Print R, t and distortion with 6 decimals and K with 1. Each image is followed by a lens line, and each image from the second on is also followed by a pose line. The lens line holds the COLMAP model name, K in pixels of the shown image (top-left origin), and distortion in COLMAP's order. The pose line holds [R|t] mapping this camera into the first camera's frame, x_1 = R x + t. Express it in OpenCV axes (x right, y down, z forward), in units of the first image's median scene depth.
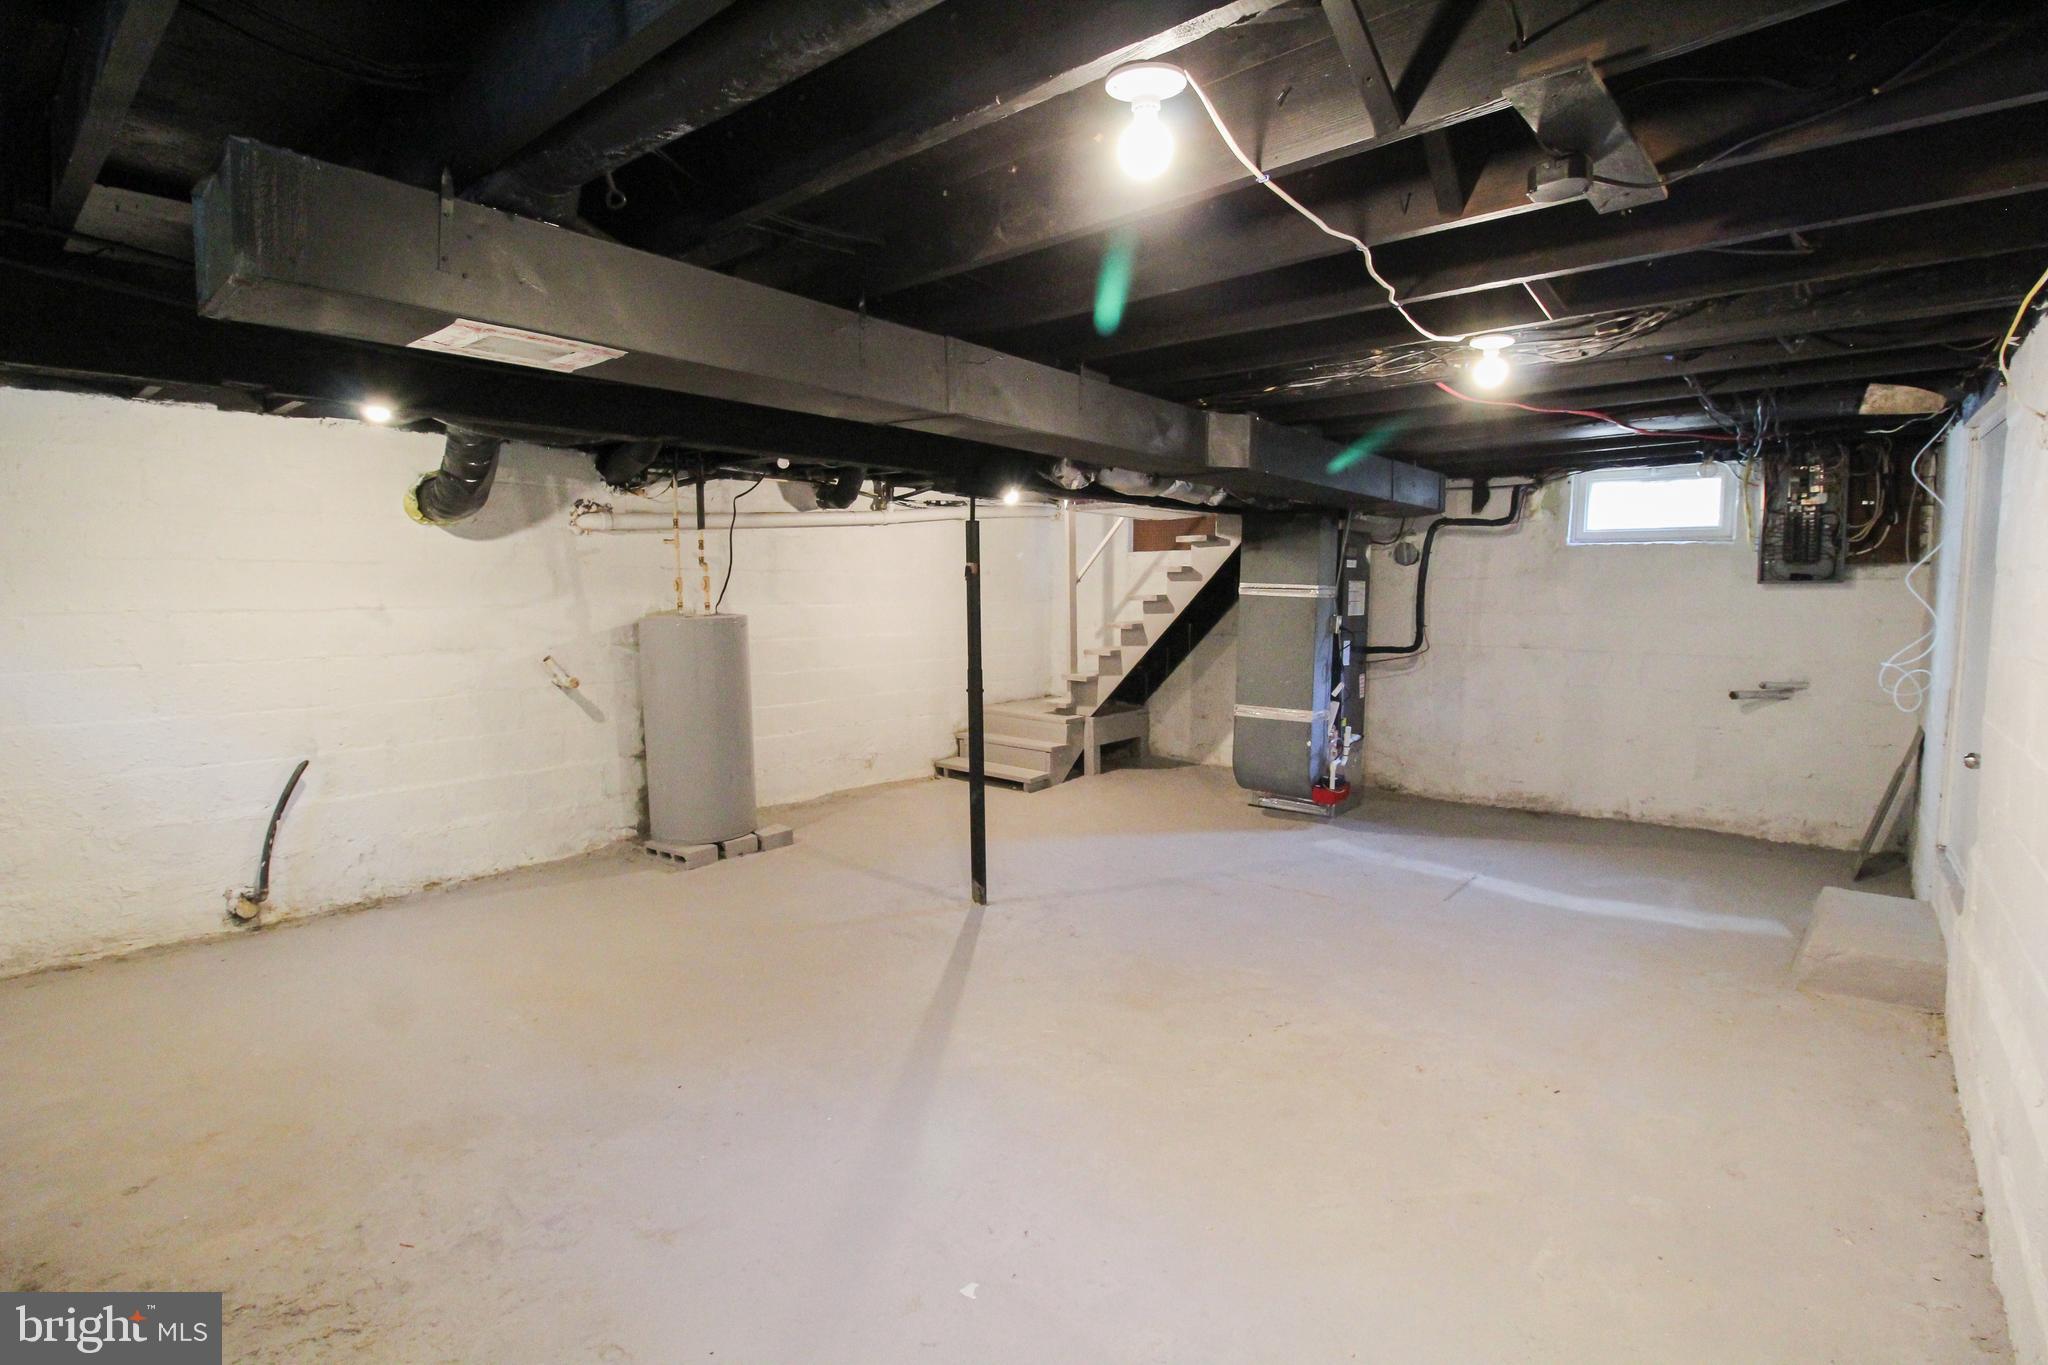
lens RADIAL K [[944.8, 0, 1037.7], [0, 944.8, 674.6], [0, 0, 1]] dist [-0.001193, -0.012223]
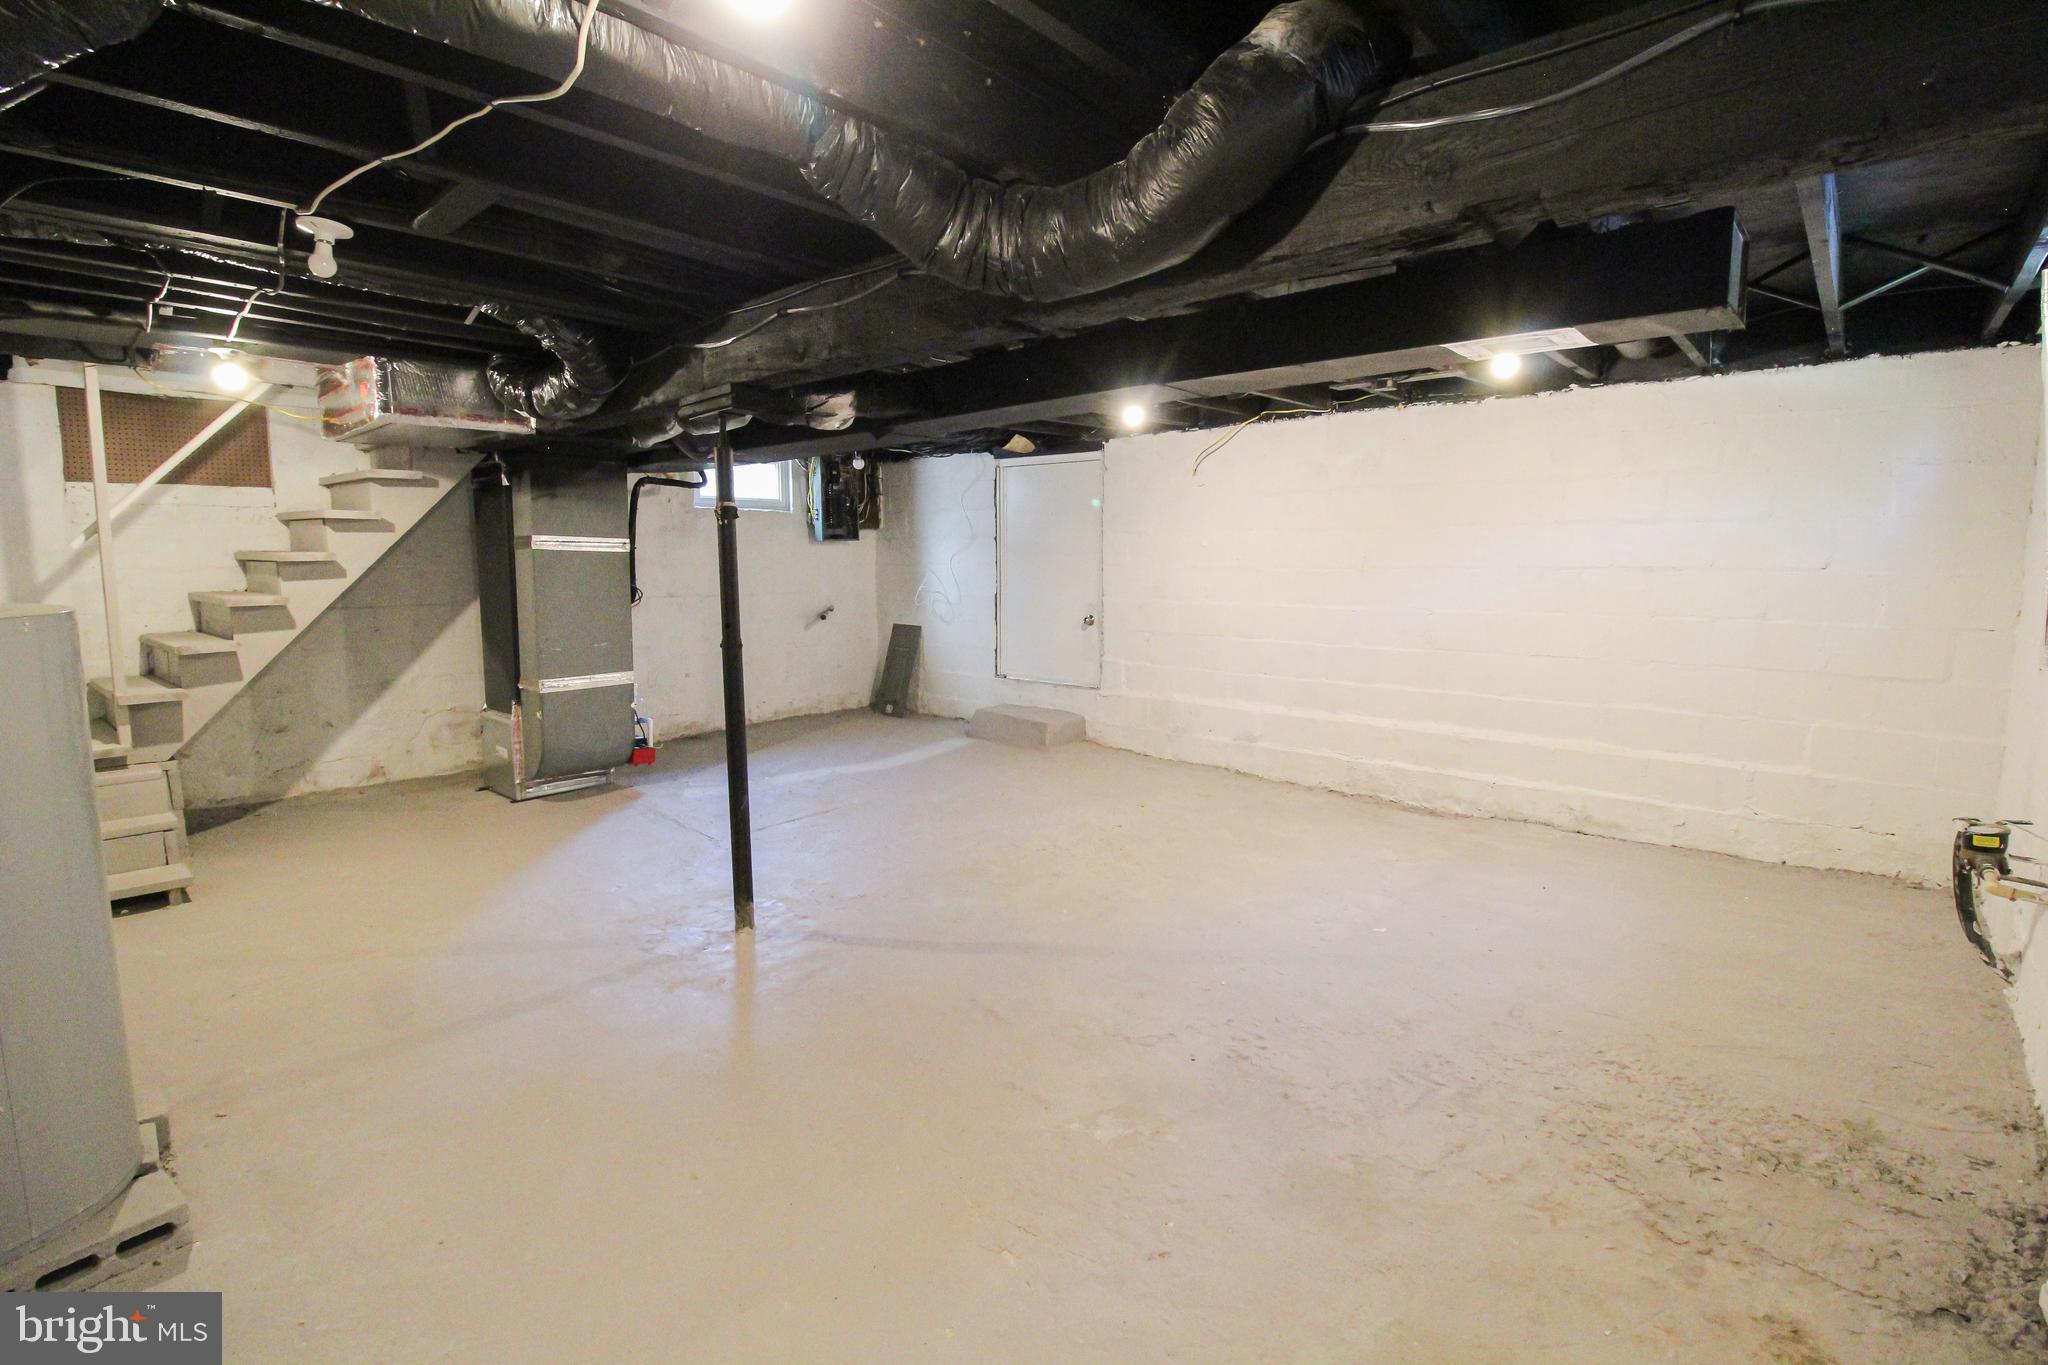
lens RADIAL K [[944.8, 0, 1036.7], [0, 944.8, 678.4], [0, 0, 1]] dist [-0.001193, -0.012223]
pose [[0.024934, -0.133362, 0.990754, -0.678757], [0.095167, 0.986878, 0.130445, -0.041539], [-0.995149, 0.091034, 0.037299, 0.581013]]
